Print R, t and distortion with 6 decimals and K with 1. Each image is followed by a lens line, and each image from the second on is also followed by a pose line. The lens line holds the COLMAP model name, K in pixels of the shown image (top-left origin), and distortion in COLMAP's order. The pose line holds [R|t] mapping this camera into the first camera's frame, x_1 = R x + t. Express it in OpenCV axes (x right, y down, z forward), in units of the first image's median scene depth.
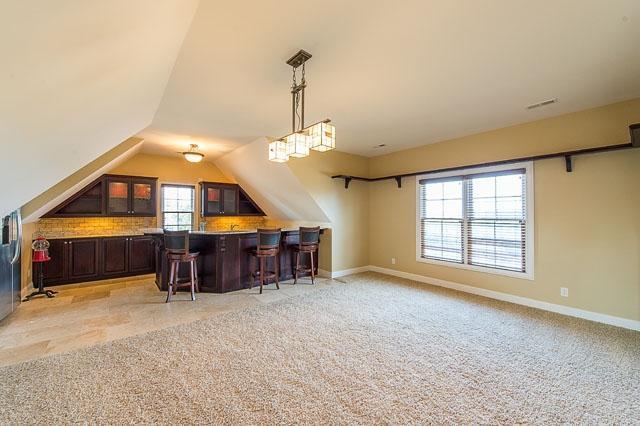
lens RADIAL K [[250.6, 0, 320.0], [0, 250.6, 213.0], [0, 0, 1]] dist [0.013717, 0.000082]
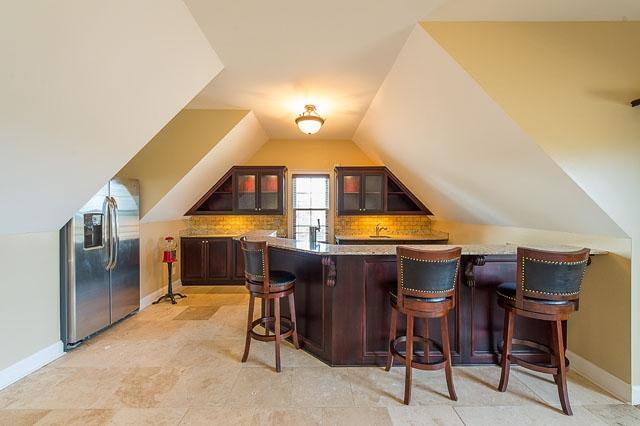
lens RADIAL K [[250.6, 0, 320.0], [0, 250.6, 213.0], [0, 0, 1]] dist [0.013717, 0.000082]
pose [[0.792568, 0.005715, -0.609757, -0.079126], [0.000649, 0.999948, 0.010215, 0.000653], [0.609783, -0.008492, 0.792523, 0.483473]]
